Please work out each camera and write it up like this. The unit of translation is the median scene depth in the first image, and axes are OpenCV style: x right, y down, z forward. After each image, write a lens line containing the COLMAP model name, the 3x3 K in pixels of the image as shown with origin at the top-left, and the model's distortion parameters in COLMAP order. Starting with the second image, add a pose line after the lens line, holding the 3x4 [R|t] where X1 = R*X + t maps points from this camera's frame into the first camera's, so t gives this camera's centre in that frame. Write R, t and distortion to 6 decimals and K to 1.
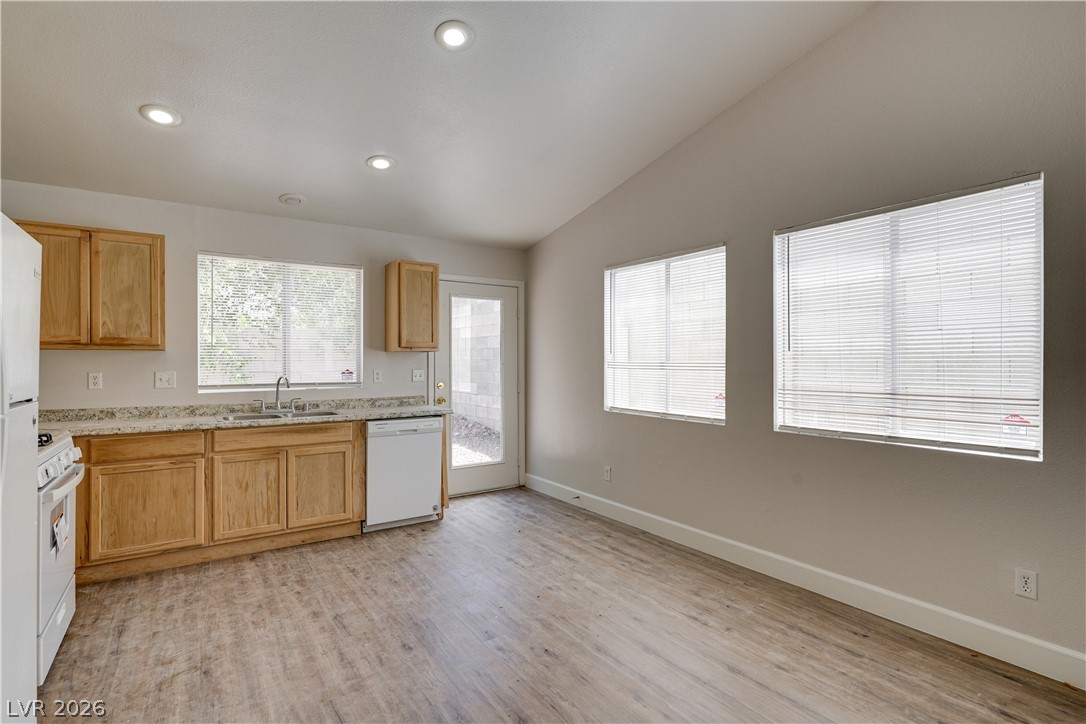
lens RADIAL K [[524.2, 0, 538.0], [0, 524.2, 362.6], [0, 0, 1]] dist [-0.010973, 0.002880]
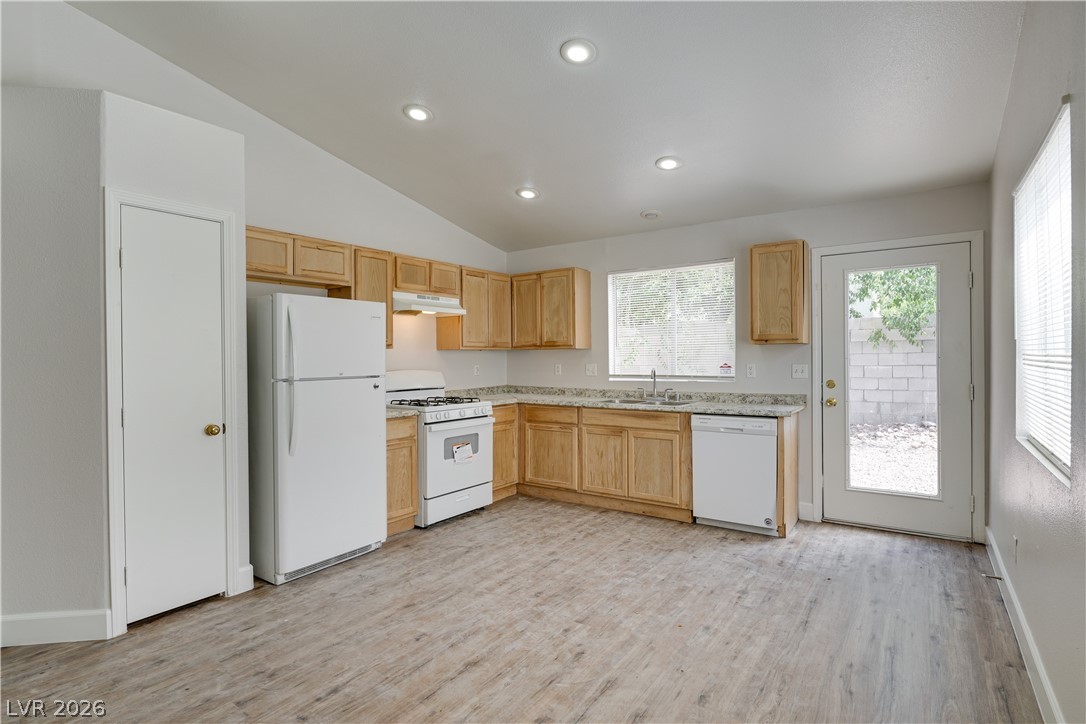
lens RADIAL K [[548.1, 0, 539.8], [0, 548.1, 360.4], [0, 0, 1]] dist [-0.006059, -0.000712]
pose [[0.356997, 0.003326, -0.934100, 0.663645], [0.007463, 0.999952, 0.006413, -0.002265], [0.934076, -0.009261, 0.356955, 0.398415]]
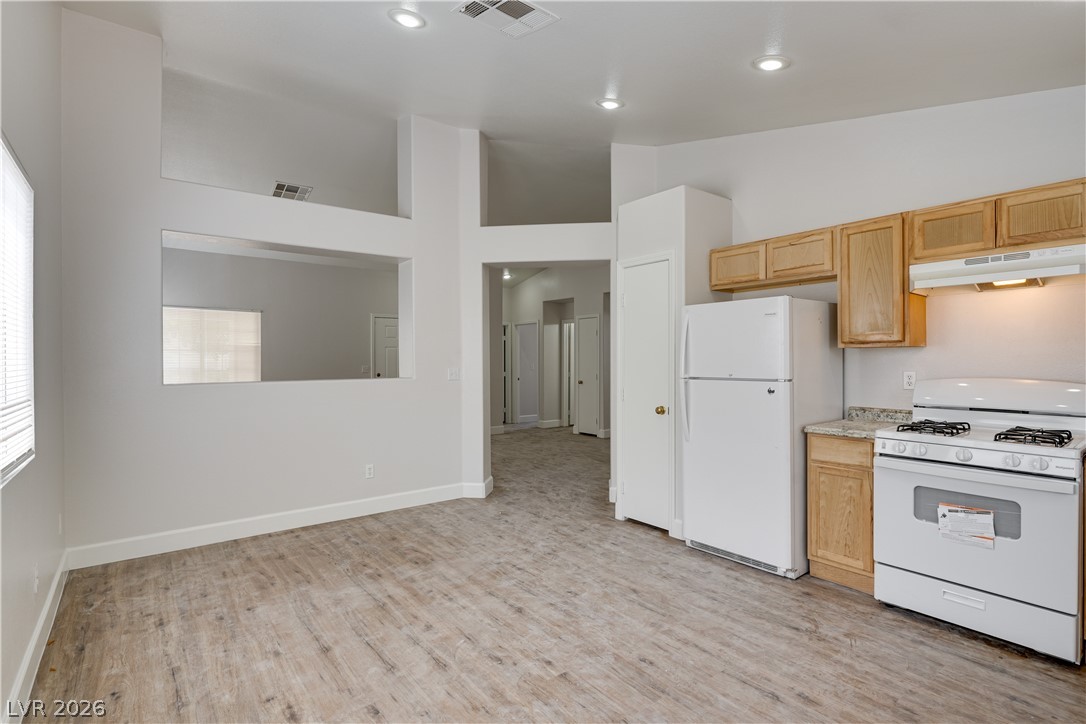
lens RADIAL K [[524.2, 0, 541.1], [0, 524.2, 359.3], [0, 0, 1]] dist [-0.010973, 0.002880]
pose [[-0.997674, 0.003771, -0.068069, 0.002697], [0.003889, 0.999991, -0.001596, -0.002935], [0.068062, -0.001857, -0.997679, 1.384130]]
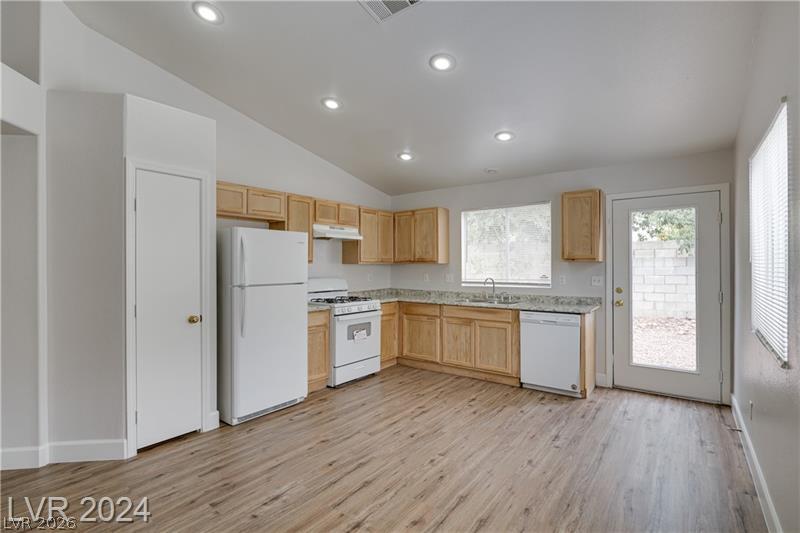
lens RADIAL K [[386.2, 0, 398.0], [0, 386.2, 265.6], [0, 0, 1]] dist [-0.010973, 0.002880]
pose [[0.323651, -0.001407, -0.946175, 0.681574], [0.001672, 0.999998, -0.000915, -0.015587], [0.946175, -0.001286, 0.323653, 0.384045]]
